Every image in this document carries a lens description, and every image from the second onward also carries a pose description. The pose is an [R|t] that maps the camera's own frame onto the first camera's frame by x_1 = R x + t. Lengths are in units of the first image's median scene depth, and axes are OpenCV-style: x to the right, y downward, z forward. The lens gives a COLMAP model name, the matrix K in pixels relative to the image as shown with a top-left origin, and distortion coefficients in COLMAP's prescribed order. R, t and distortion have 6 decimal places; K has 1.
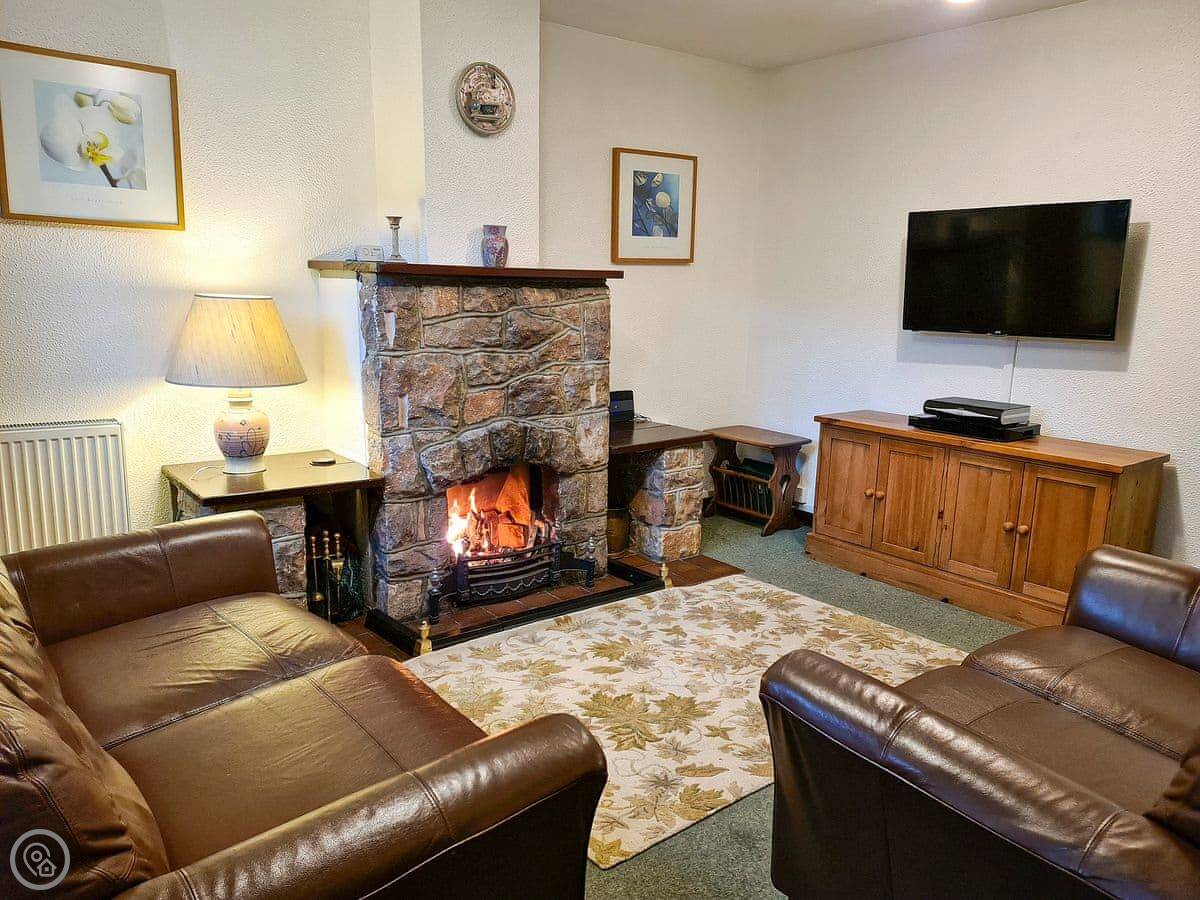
lens RADIAL K [[868.5, 0, 600.7], [0, 868.5, 446.9], [0, 0, 1]] dist [0.057109, -0.015446]
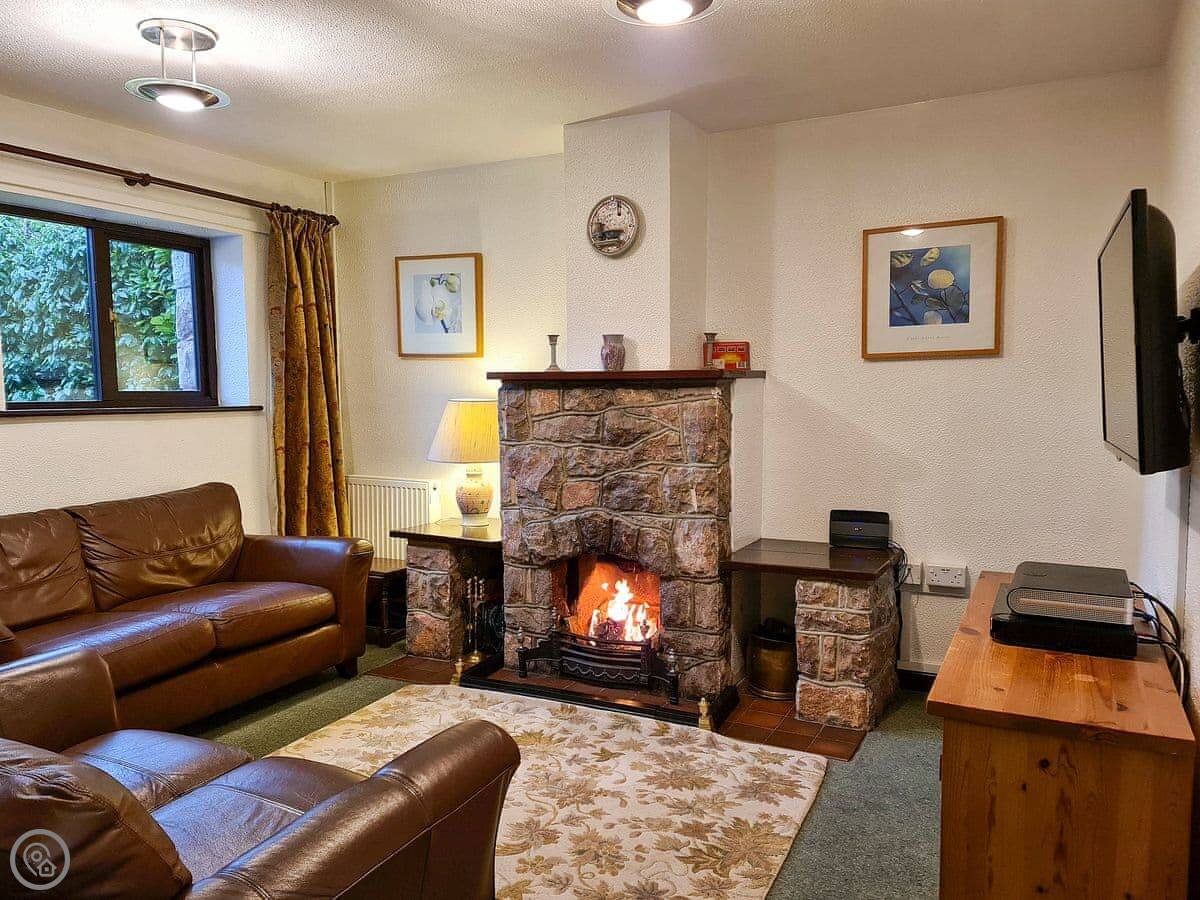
lens RADIAL K [[893.1, 0, 600.7], [0, 893.1, 448.0], [0, 0, 1]] dist [0.062260, -0.005306]
pose [[0.438522, 0.036536, -0.897977, 0.888324], [-0.159958, 0.986393, -0.037982, -0.066675], [0.884371, 0.160295, 0.438399, 0.512338]]
